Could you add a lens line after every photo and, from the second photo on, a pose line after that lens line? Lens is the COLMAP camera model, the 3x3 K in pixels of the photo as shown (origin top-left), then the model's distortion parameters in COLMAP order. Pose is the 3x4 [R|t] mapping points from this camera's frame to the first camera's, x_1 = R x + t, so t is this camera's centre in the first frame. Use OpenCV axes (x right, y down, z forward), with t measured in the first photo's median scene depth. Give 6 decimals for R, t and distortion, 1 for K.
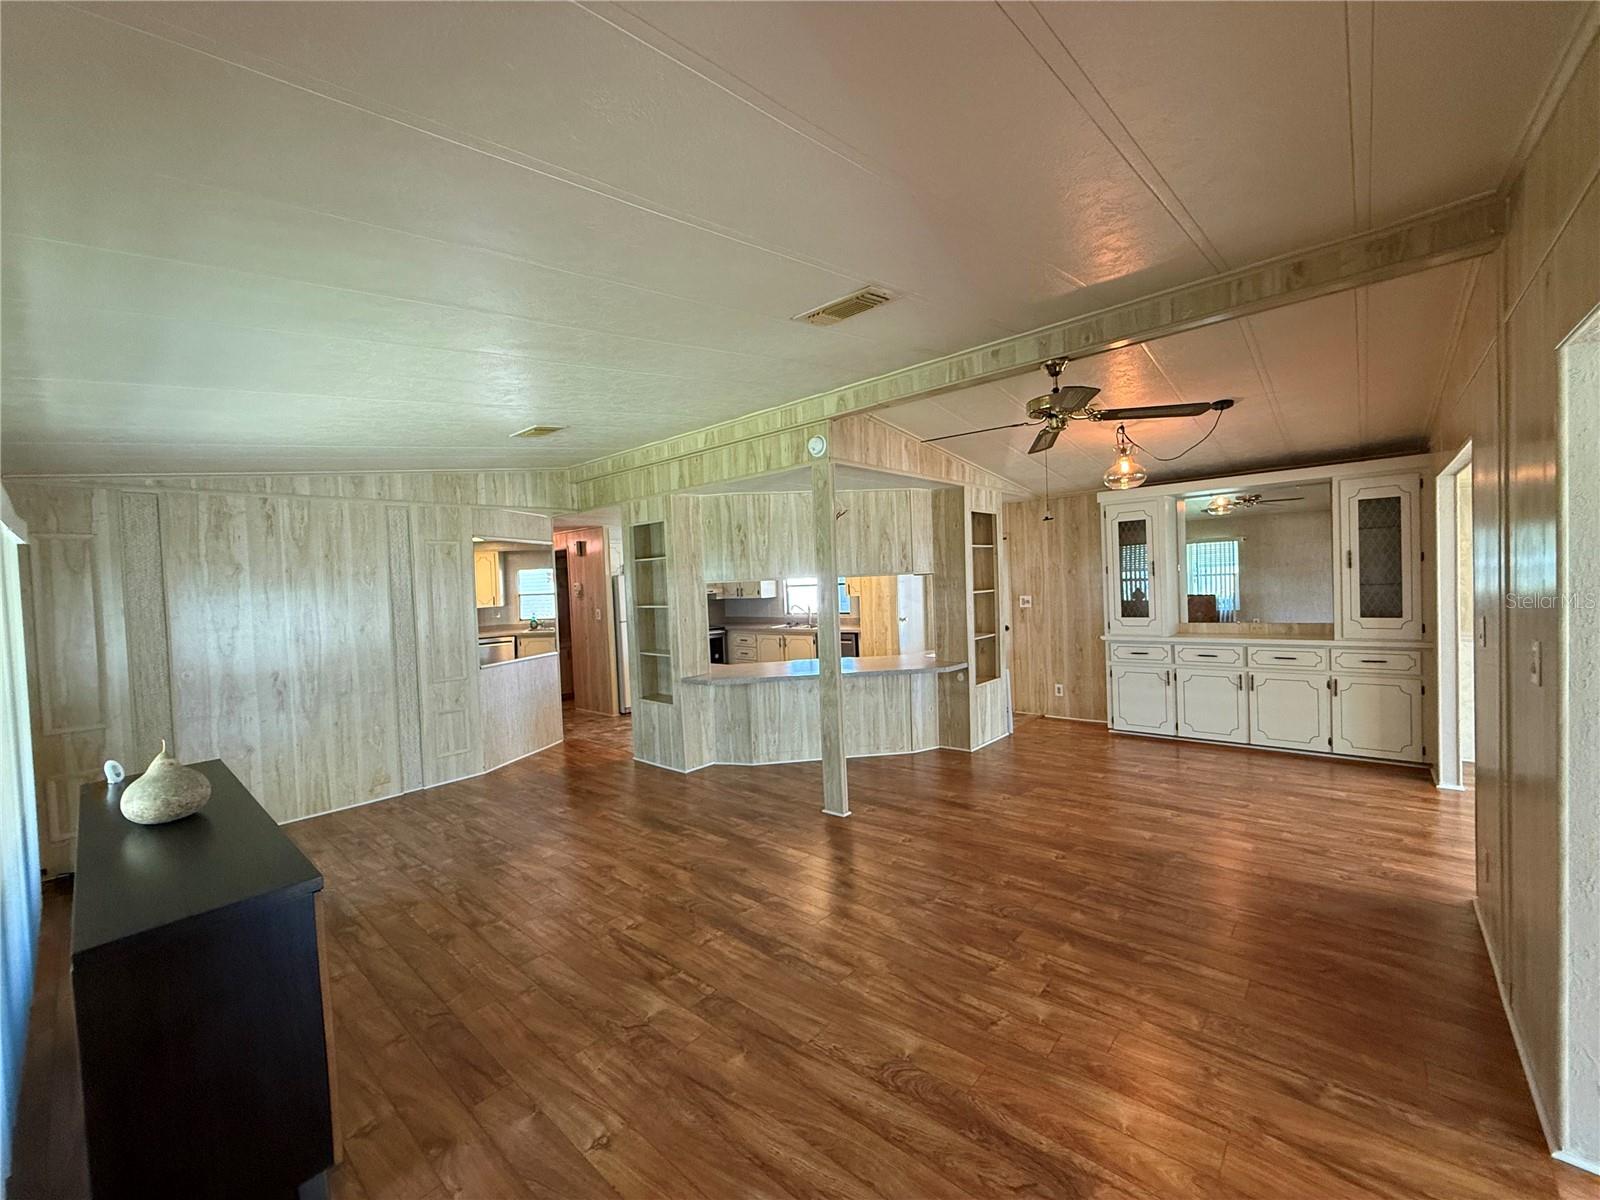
lens RADIAL K [[637.3, 0, 797.1], [0, 637.3, 602.1], [0, 0, 1]] dist [0.000130, 0.000066]
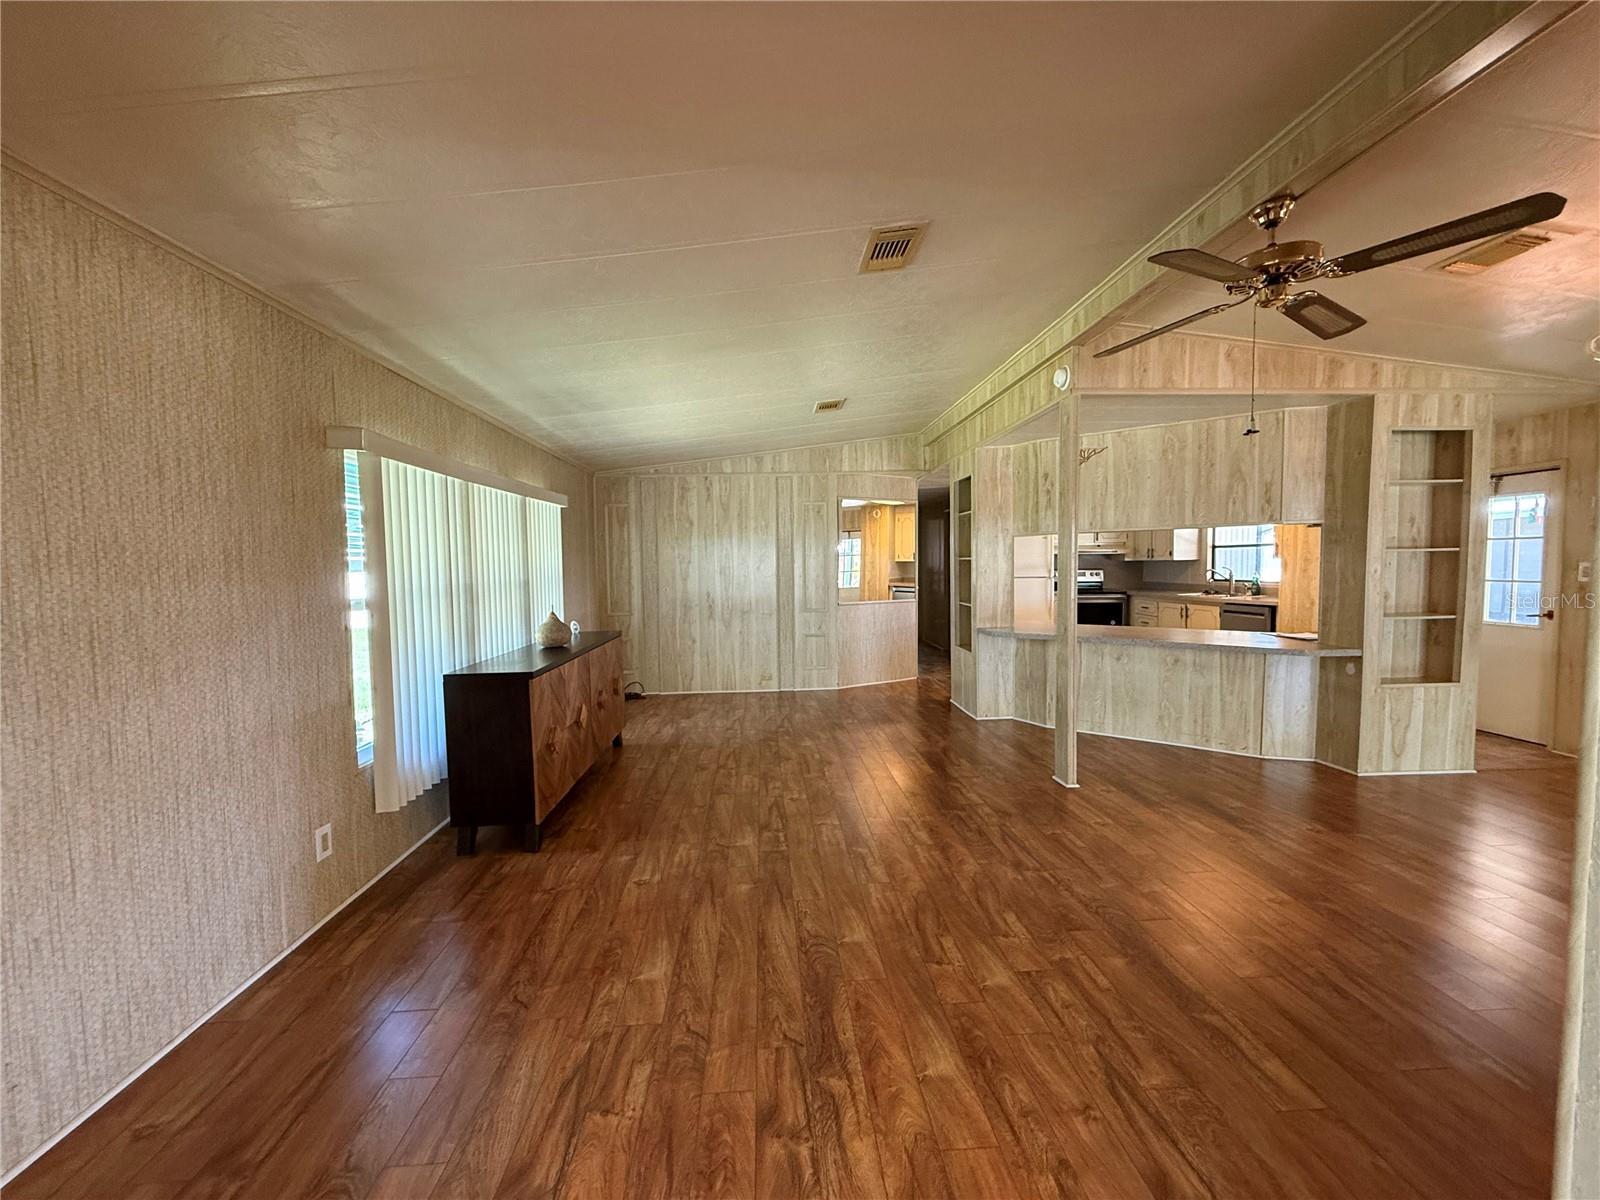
lens RADIAL K [[637.3, 0, 795.8], [0, 637.3, 600.8], [0, 0, 1]] dist [0.000130, 0.000066]
pose [[0.705018, 0.072267, -0.705498, 0.371056], [-0.037951, 0.997214, 0.064223, 0.023414], [0.708173, -0.018505, 0.705796, 0.074873]]
